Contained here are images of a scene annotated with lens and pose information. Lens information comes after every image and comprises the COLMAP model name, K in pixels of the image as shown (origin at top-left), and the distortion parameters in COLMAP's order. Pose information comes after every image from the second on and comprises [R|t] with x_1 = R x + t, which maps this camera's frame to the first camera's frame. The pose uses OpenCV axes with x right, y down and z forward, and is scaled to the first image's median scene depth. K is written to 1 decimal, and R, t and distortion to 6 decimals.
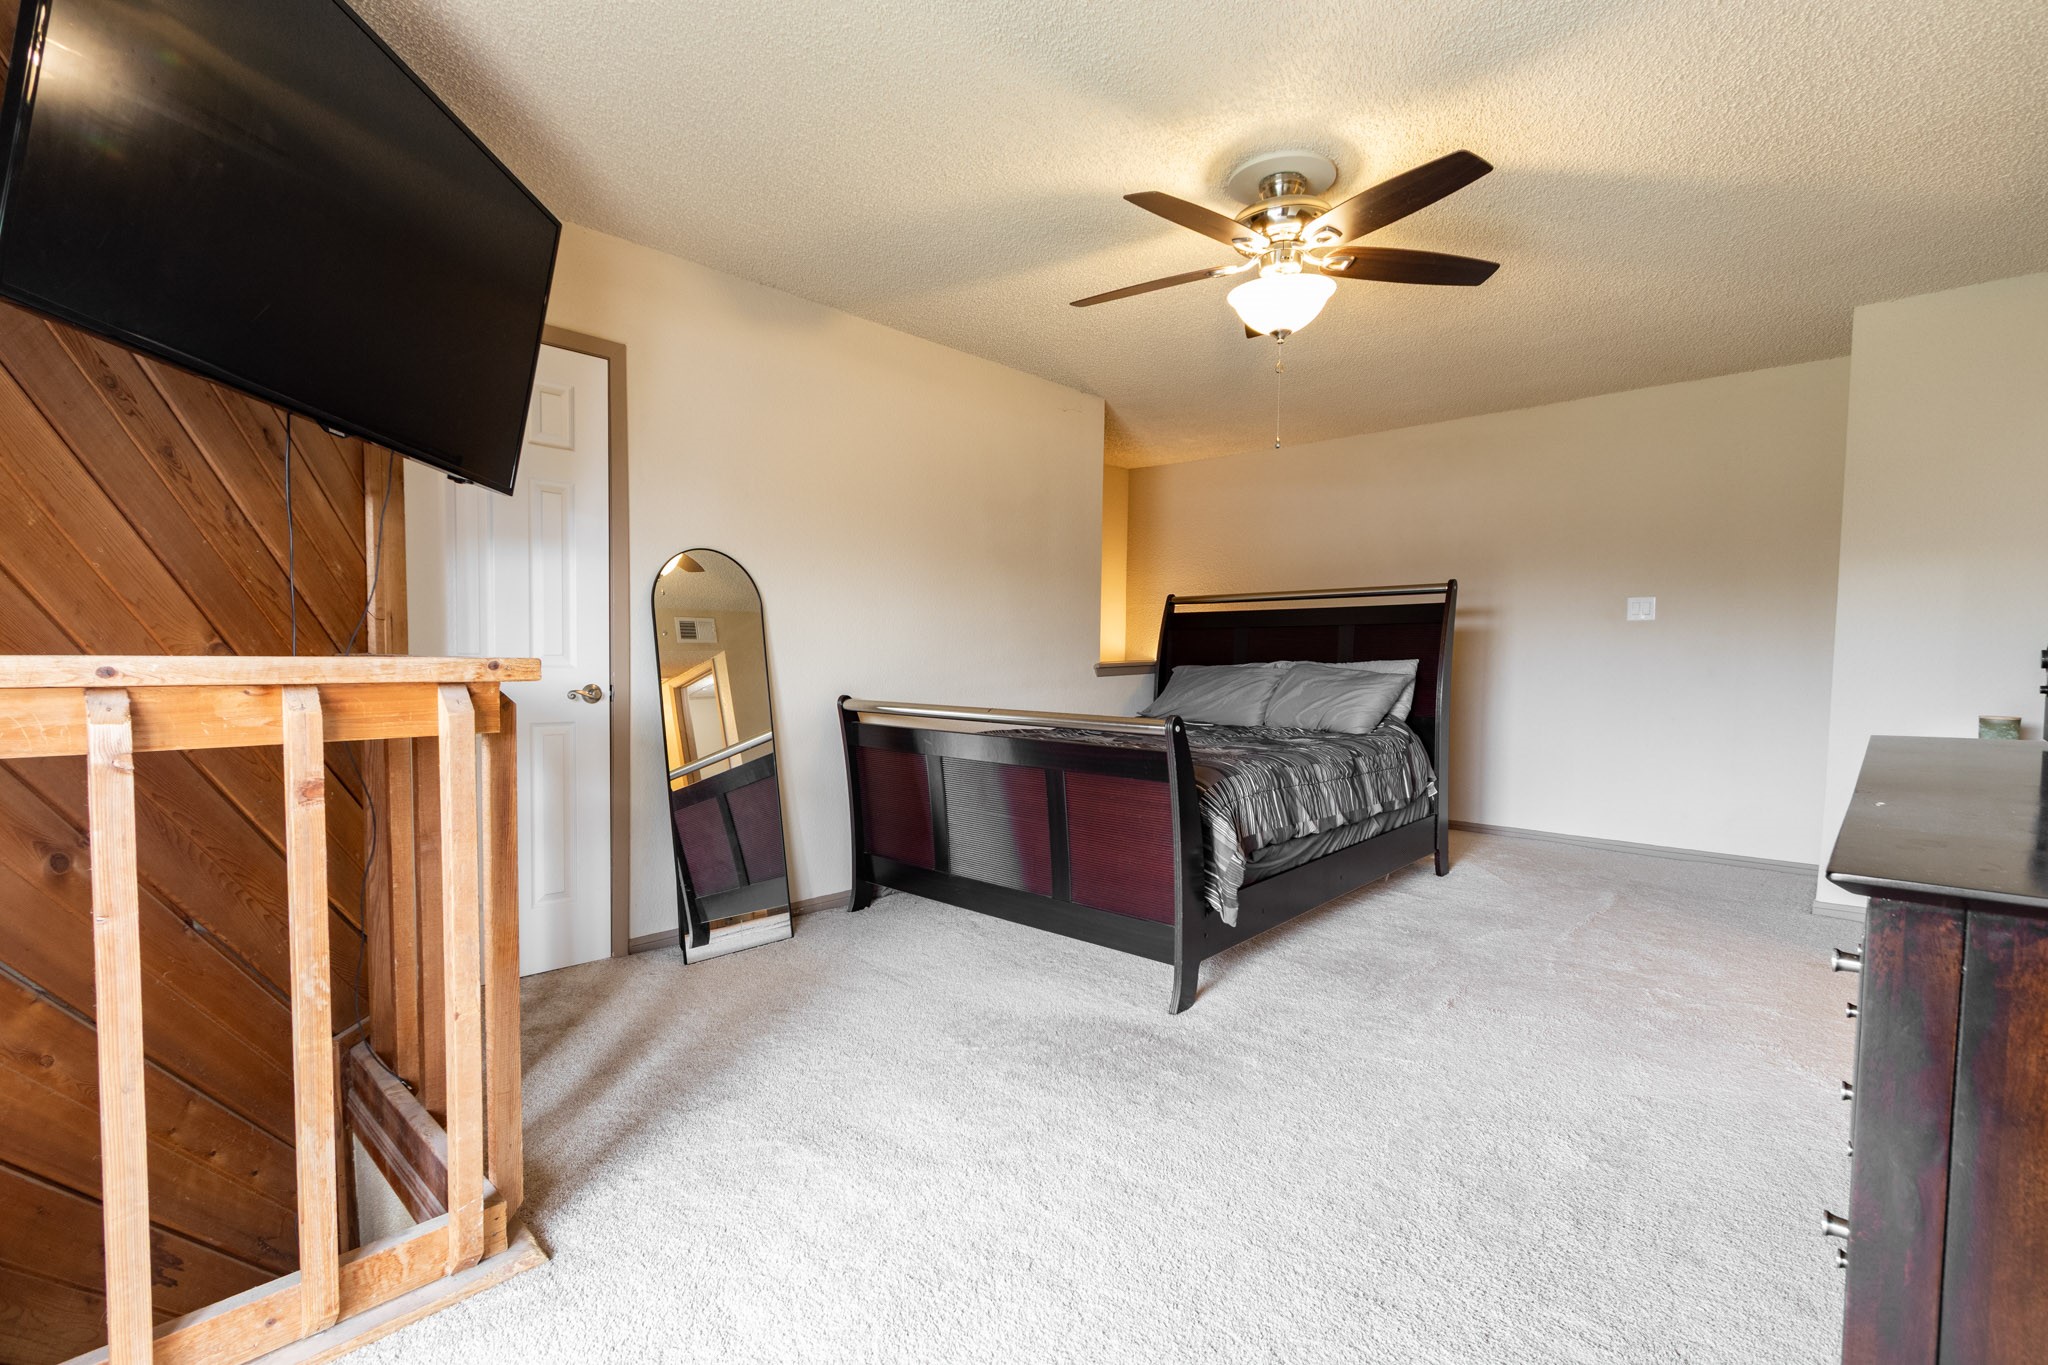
lens RADIAL K [[937.4, 0, 1001.8], [0, 937.4, 702.6], [0, 0, 1]] dist [0.007686, -0.001009]
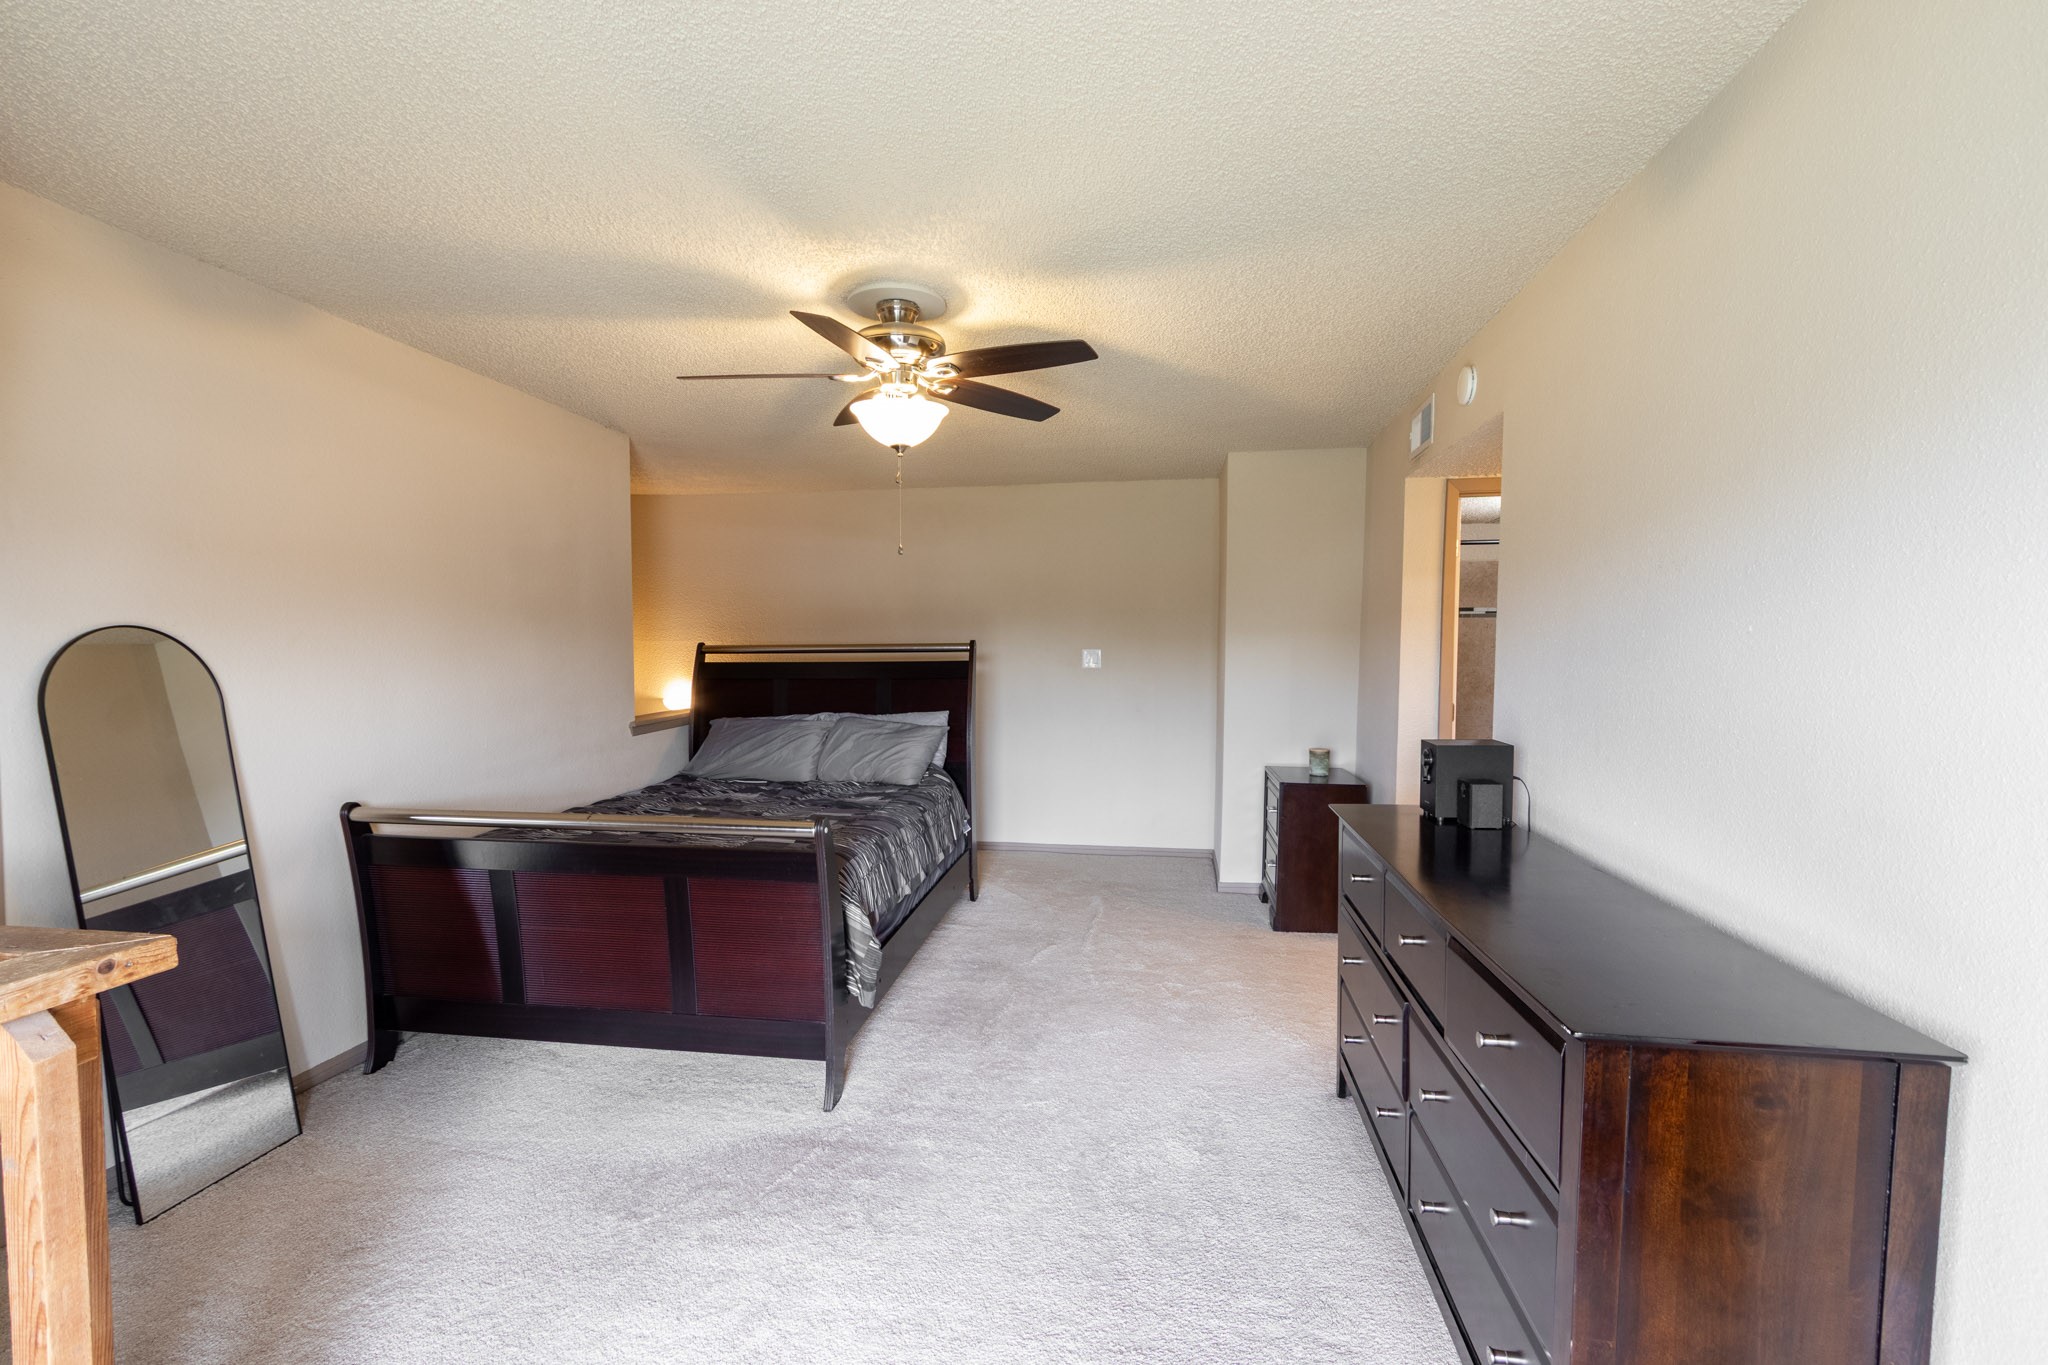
lens RADIAL K [[937.4, 0, 1001.8], [0, 937.4, 702.6], [0, 0, 1]] dist [0.007686, -0.001009]
pose [[0.829443, -0.038810, 0.557242, -0.178048], [0.036817, 0.999213, 0.014790, -0.098010], [-0.557377, 0.008249, 0.830219, 0.047730]]
